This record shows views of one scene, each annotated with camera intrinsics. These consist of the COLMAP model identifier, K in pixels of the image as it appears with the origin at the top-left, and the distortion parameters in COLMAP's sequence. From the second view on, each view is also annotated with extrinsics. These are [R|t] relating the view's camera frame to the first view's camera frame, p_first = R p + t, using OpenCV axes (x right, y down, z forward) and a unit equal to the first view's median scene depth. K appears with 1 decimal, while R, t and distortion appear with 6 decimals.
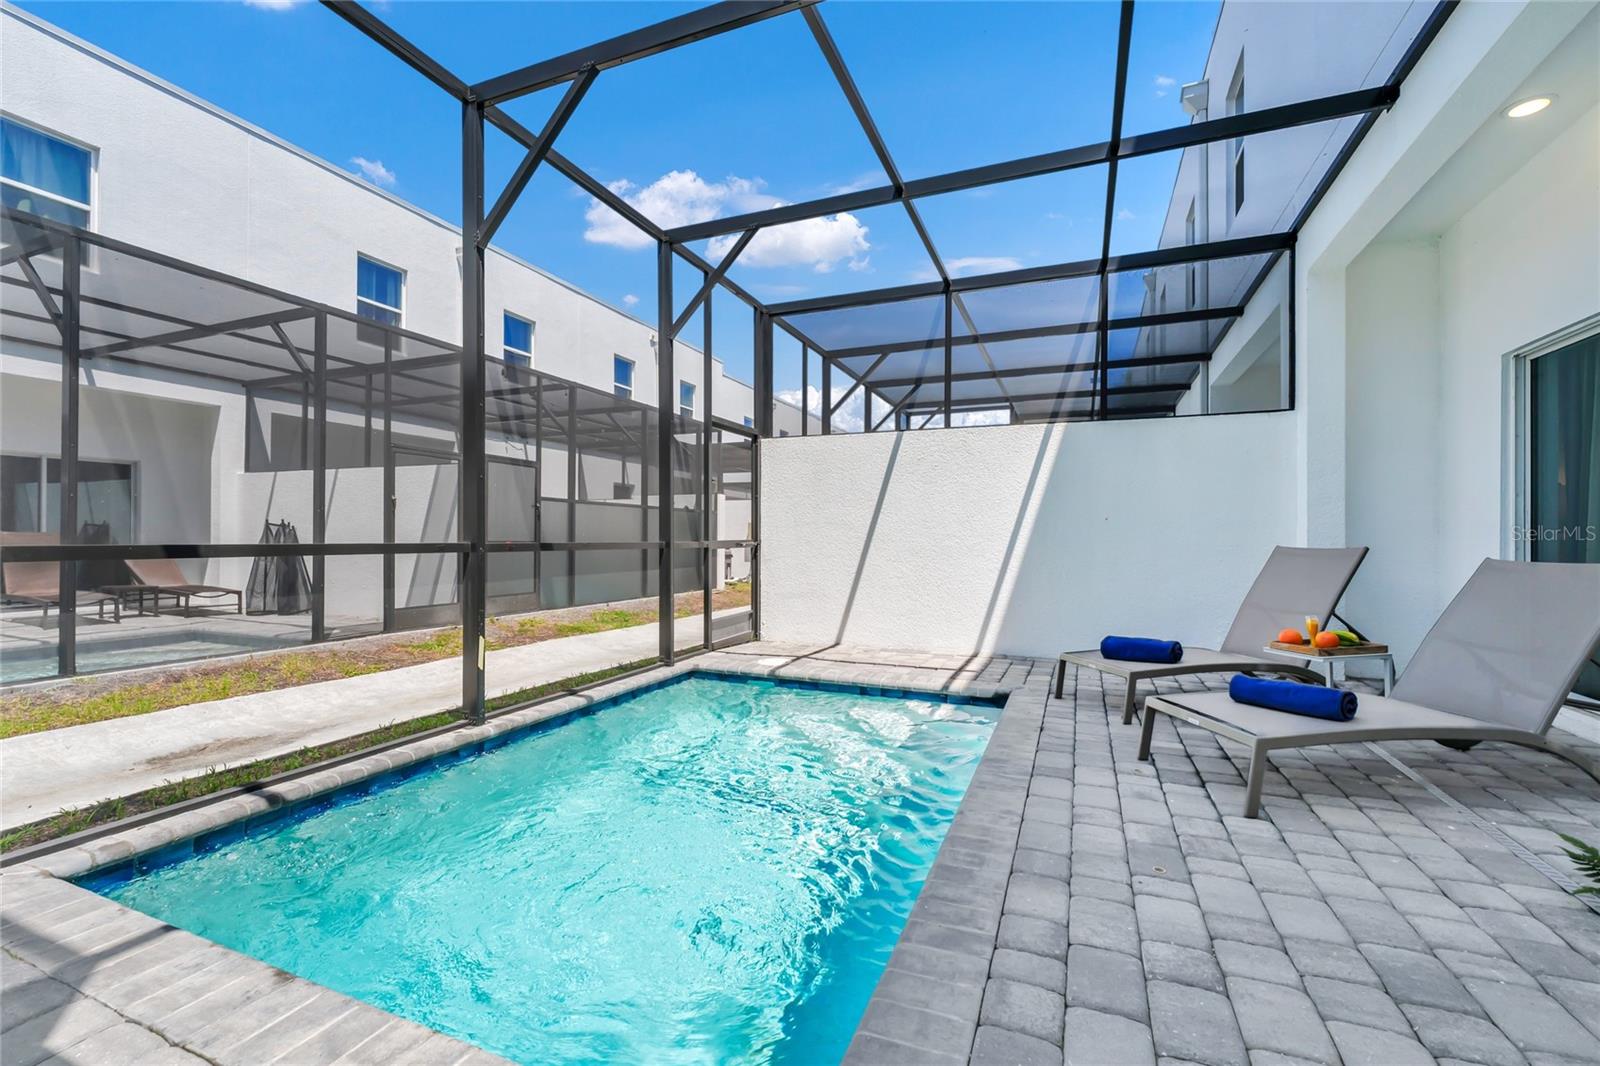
lens RADIAL K [[674.6, 0, 808.2], [0, 674.6, 535.9], [0, 0, 1]] dist [-0.001436, -0.000157]
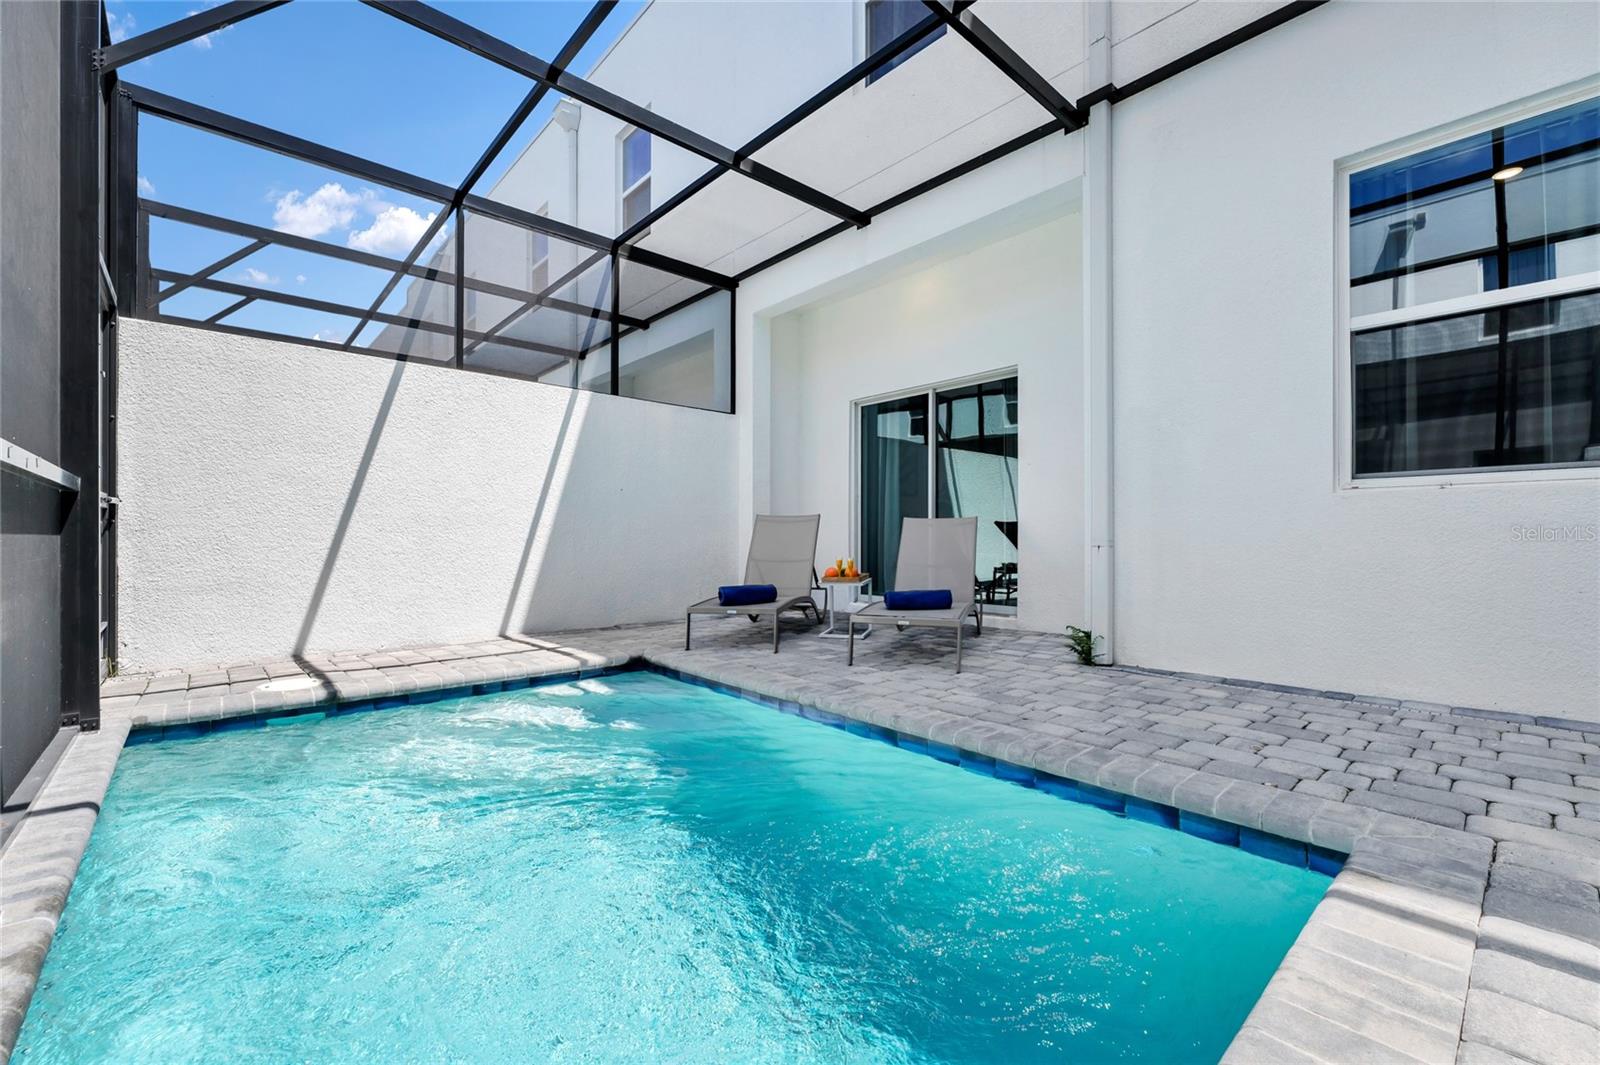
lens RADIAL K [[674.6, 0, 808.2], [0, 674.6, 535.4], [0, 0, 1]] dist [-0.001436, -0.000157]
pose [[0.440219, -0.001170, 0.897890, -0.420774], [0.000613, 0.999999, 0.001003, 0.050631], [-0.897890, 0.000109, 0.440220, 0.309661]]
